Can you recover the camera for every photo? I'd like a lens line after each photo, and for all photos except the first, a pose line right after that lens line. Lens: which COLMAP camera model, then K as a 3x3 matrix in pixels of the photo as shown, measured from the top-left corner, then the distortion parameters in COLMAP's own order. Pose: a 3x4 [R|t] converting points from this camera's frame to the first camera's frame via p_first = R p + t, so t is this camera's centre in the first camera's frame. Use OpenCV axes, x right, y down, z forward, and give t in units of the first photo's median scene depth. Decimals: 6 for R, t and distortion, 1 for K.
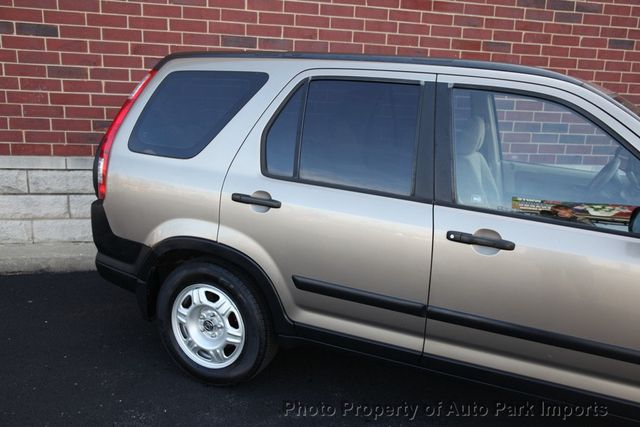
lens RADIAL K [[546.4, 0, 320.0], [0, 546.4, 213.5], [0, 0, 1]] dist [-0.062635, 0.086696]
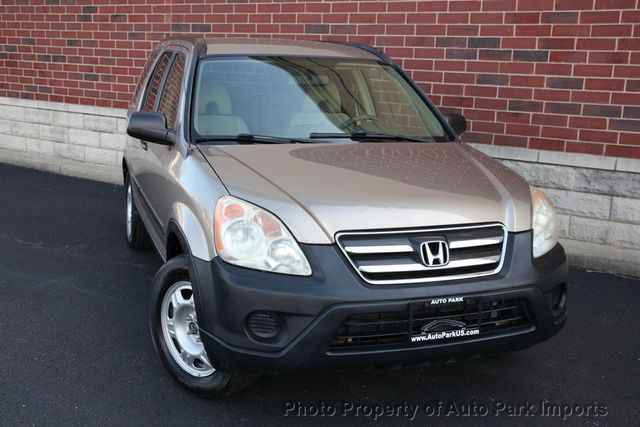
lens RADIAL K [[698.6, 0, 320.0], [0, 698.6, 213.5], [0, 0, 1]] dist [-0.002001, 0.063020]
pose [[0.700771, 0.131425, -0.701176, 0.993982], [-0.169626, 0.985392, 0.015169, 0.060403], [0.692927, 0.108308, 0.712827, -0.050144]]
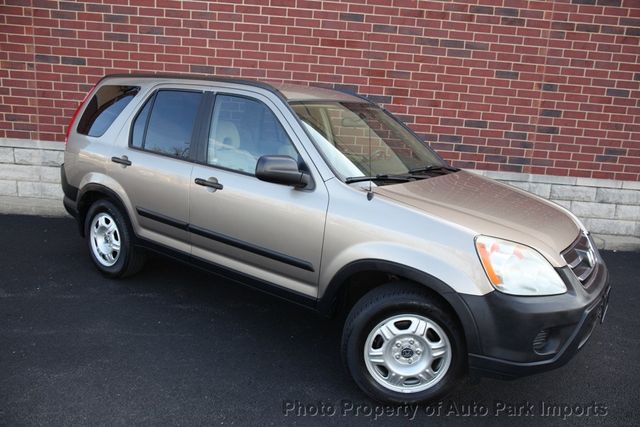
lens RADIAL K [[483.2, 0, 320.0], [0, 483.2, 213.5], [0, 0, 1]] dist [-0.094102, 0.100665]
pose [[0.980601, 0.065493, -0.184751, 0.418899], [-0.069536, 0.997459, -0.015480, 0.064265], [0.183268, 0.028026, 0.982663, -0.179927]]
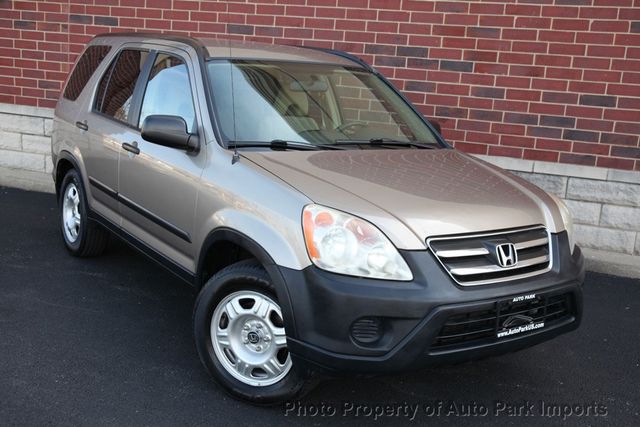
lens RADIAL K [[698.6, 0, 320.0], [0, 698.6, 213.5], [0, 0, 1]] dist [-0.002001, 0.063020]
pose [[0.860004, 0.121381, -0.495642, 0.813303], [-0.151916, 0.988157, -0.021598, 0.089263], [0.487150, 0.093871, 0.868259, -0.208050]]
